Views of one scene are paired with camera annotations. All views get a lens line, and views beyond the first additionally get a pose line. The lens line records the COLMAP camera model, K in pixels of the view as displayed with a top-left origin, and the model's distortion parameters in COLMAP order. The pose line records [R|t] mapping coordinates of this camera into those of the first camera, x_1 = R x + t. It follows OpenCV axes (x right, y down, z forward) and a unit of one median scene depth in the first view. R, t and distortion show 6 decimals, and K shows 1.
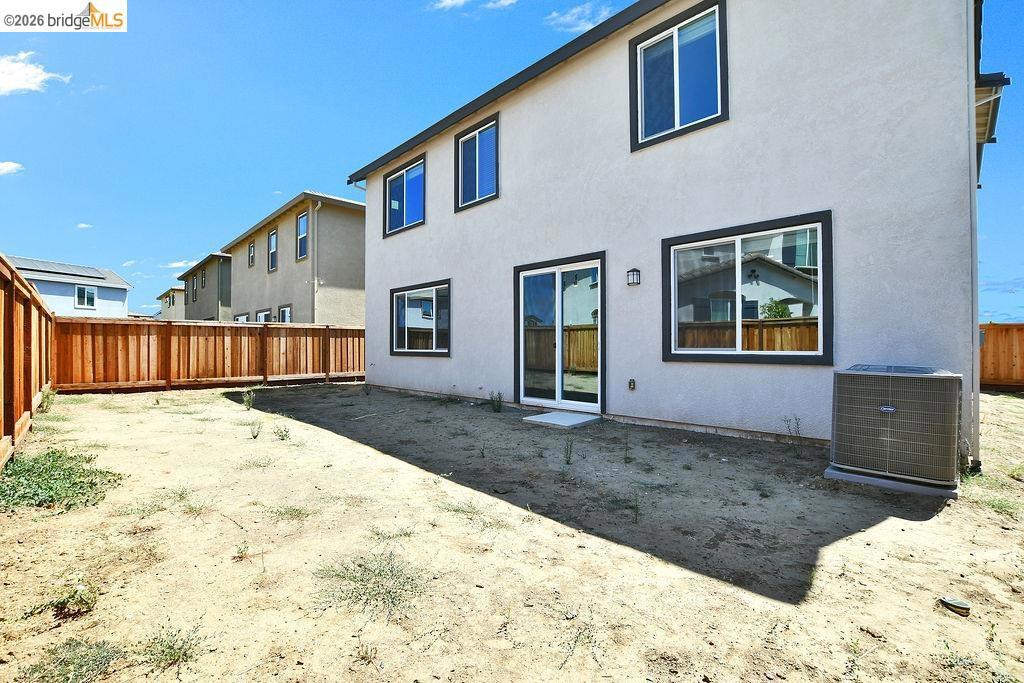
lens RADIAL K [[451.8, 0, 508.7], [0, 451.8, 344.7], [0, 0, 1]] dist [-0.040515, 0.009475]
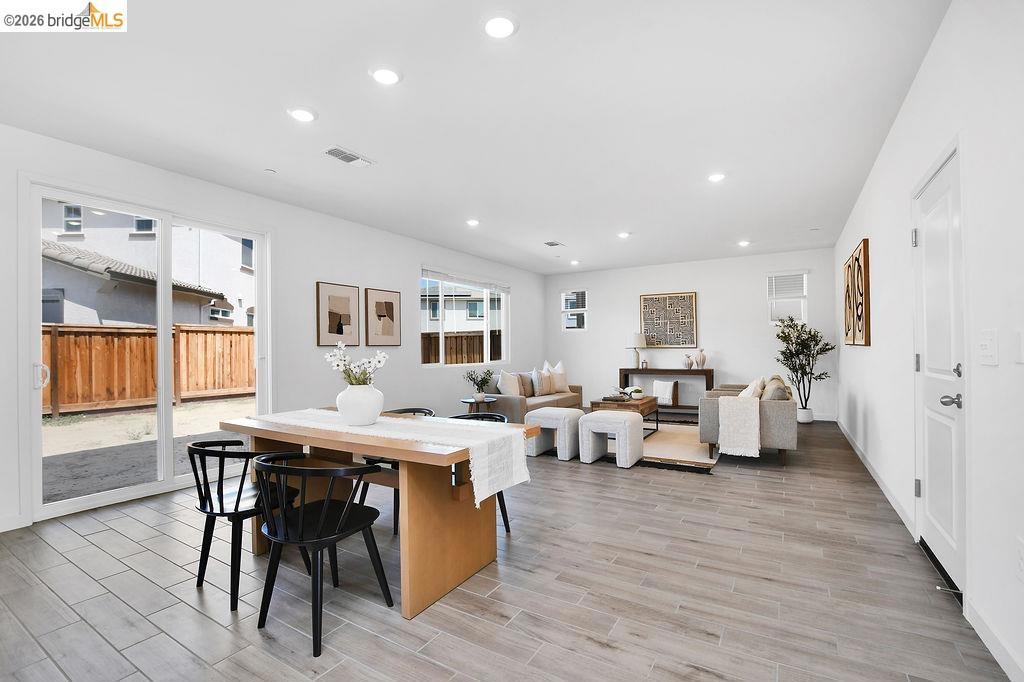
lens RADIAL K [[458.2, 0, 508.8], [0, 458.2, 347.7], [0, 0, 1]] dist [-0.032464, -0.000070]
pose [[0.252049, -0.004908, -0.967702, 0.516266], [0.015270, 0.999883, -0.001093, -0.016588], [0.967594, -0.014502, 0.252094, 1.065697]]
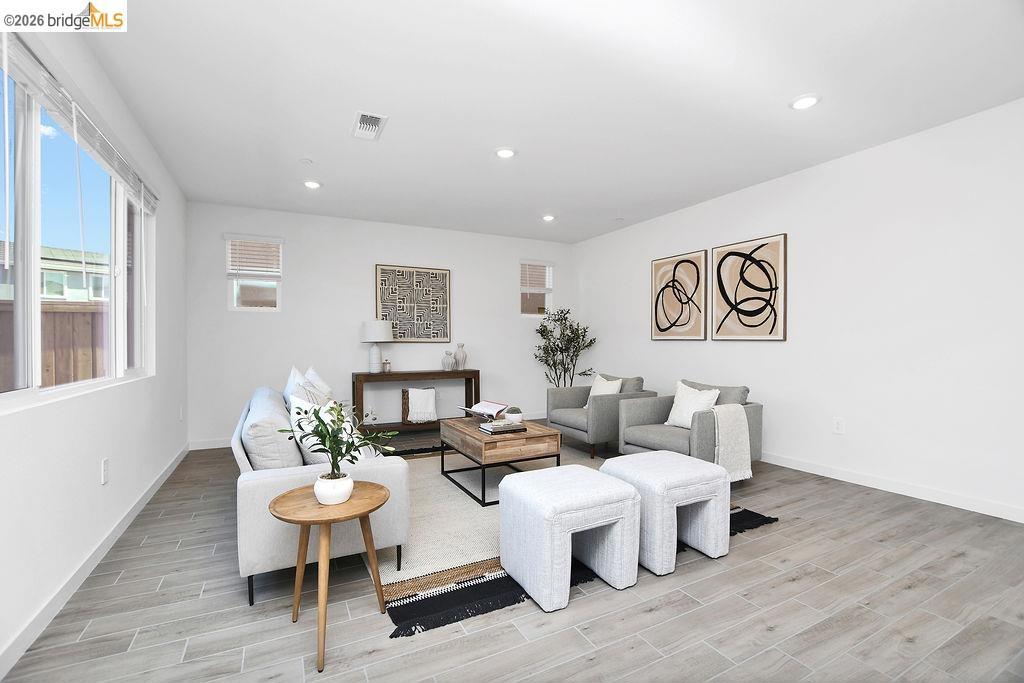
lens RADIAL K [[451.8, 0, 508.7], [0, 451.8, 344.7], [0, 0, 1]] dist [-0.040515, 0.009475]
pose [[0.957607, 0.000615, -0.288077, -0.017344], [0.002879, 0.999927, 0.011704, -0.015726], [0.288063, -0.012037, 0.957536, 1.013871]]
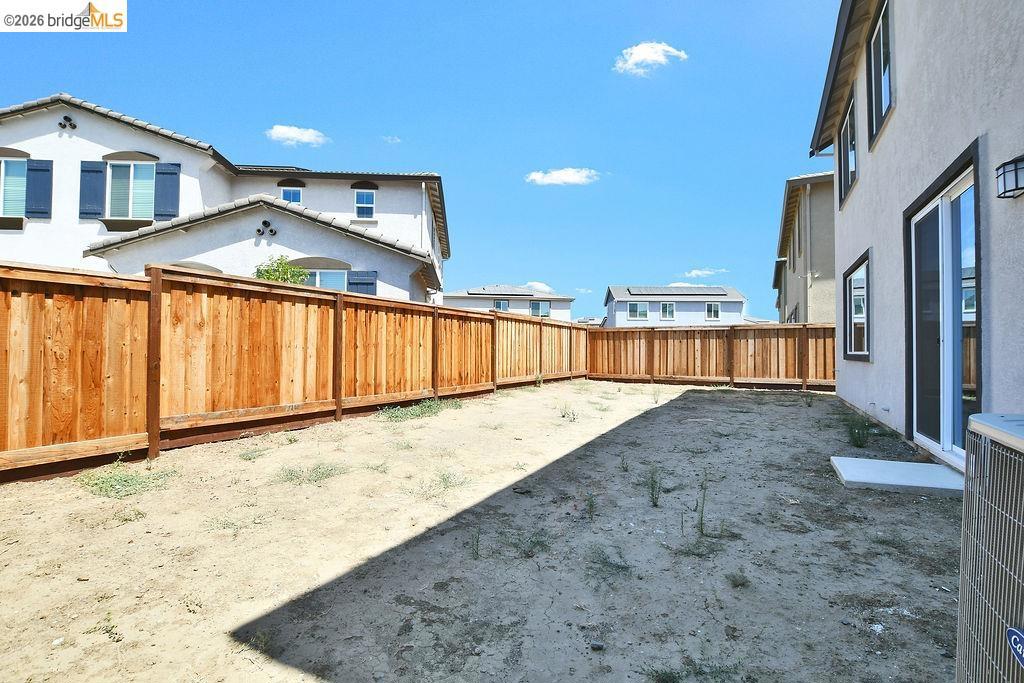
lens RADIAL K [[451.8, 0, 508.7], [0, 451.8, 344.7], [0, 0, 1]] dist [-0.040515, 0.009475]
pose [[0.281258, -0.008948, -0.959591, 0.302977], [-0.003557, 0.999940, -0.010367, 0.008519], [0.959626, 0.006329, 0.281209, 0.237836]]
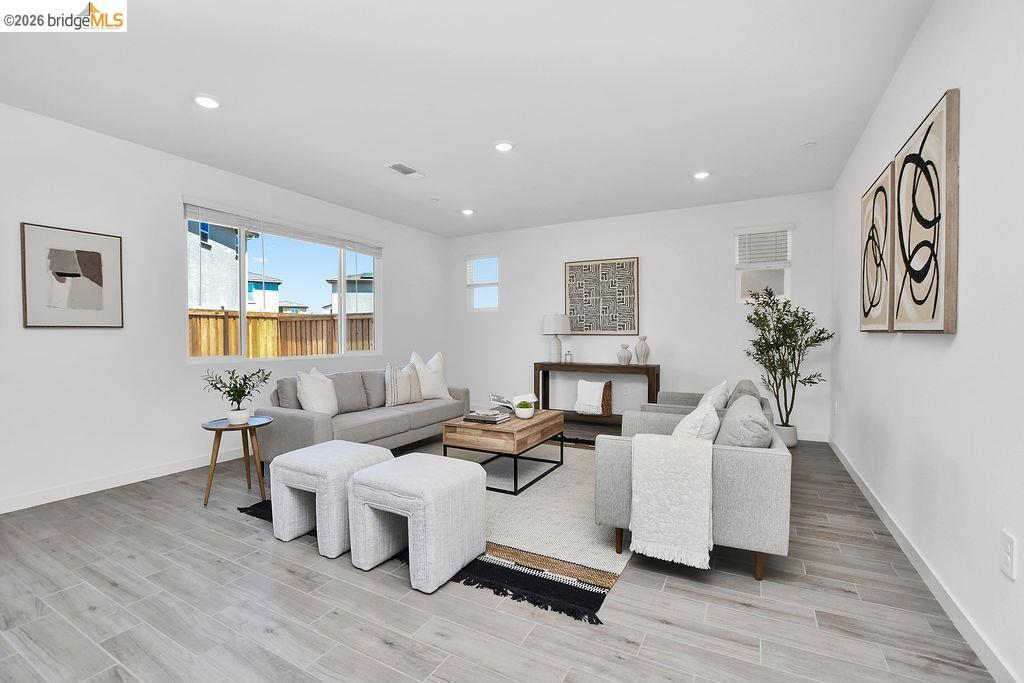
lens RADIAL K [[451.8, 0, 508.7], [0, 451.8, 344.7], [0, 0, 1]] dist [-0.040515, 0.009475]
pose [[0.299019, 0.020304, -0.954031, 0.275451], [0.007107, 0.999698, 0.023503, -0.014018], [0.954221, -0.013808, 0.298785, 1.303766]]
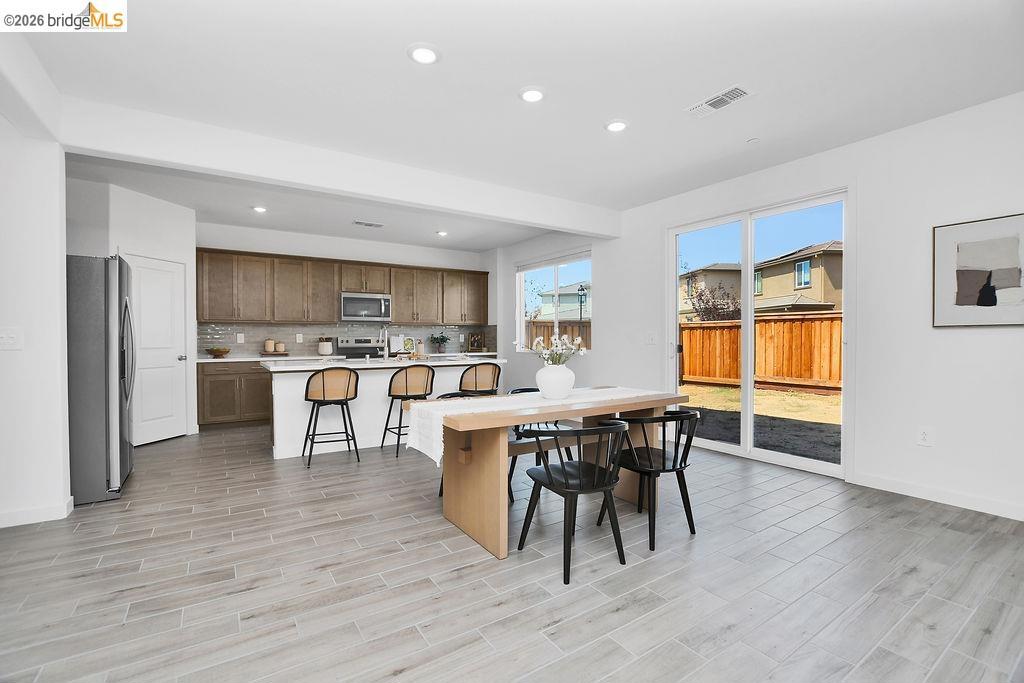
lens RADIAL K [[451.8, 0, 508.7], [0, 451.8, 344.7], [0, 0, 1]] dist [-0.040515, 0.009475]
pose [[-0.983030, -0.000398, 0.183442, 0.159342], [0.001385, 0.999953, 0.009590, -0.012300], [-0.183438, 0.009681, -0.982984, 1.406855]]
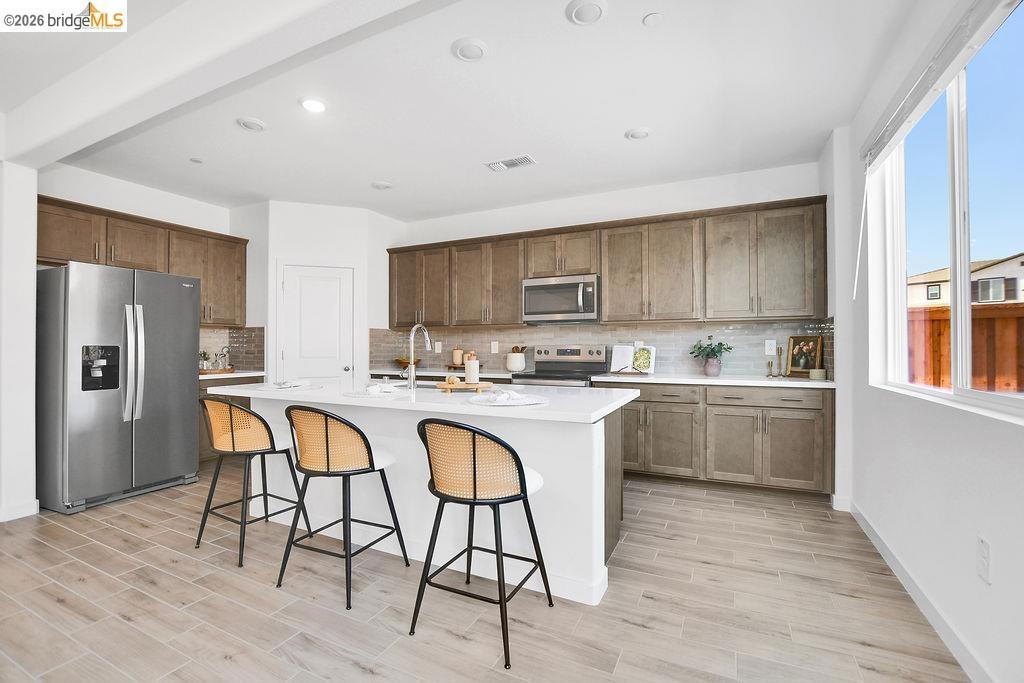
lens RADIAL K [[461.4, 0, 512.0], [0, 461.4, 341.5], [0, 0, 1]] dist [-0.020541, -0.000016]
pose [[-0.348815, 0.011248, 0.937124, 0.083831], [-0.003034, 0.999909, -0.013131, -0.016637], [-0.937187, -0.007424, -0.348749, 0.882454]]
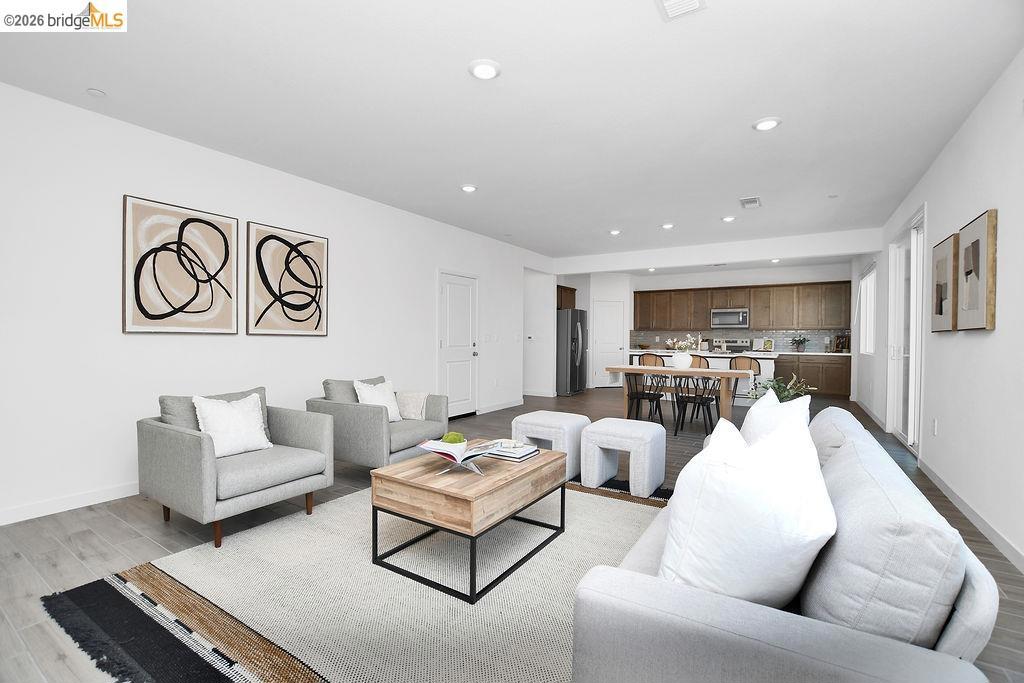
lens RADIAL K [[451.8, 0, 508.7], [0, 451.8, 344.7], [0, 0, 1]] dist [-0.040515, 0.009475]
pose [[-0.231674, -0.014905, 0.972679, -0.450781], [-0.010671, 0.999861, 0.012779, -0.012196], [-0.972735, -0.007419, -0.231801, 1.486773]]
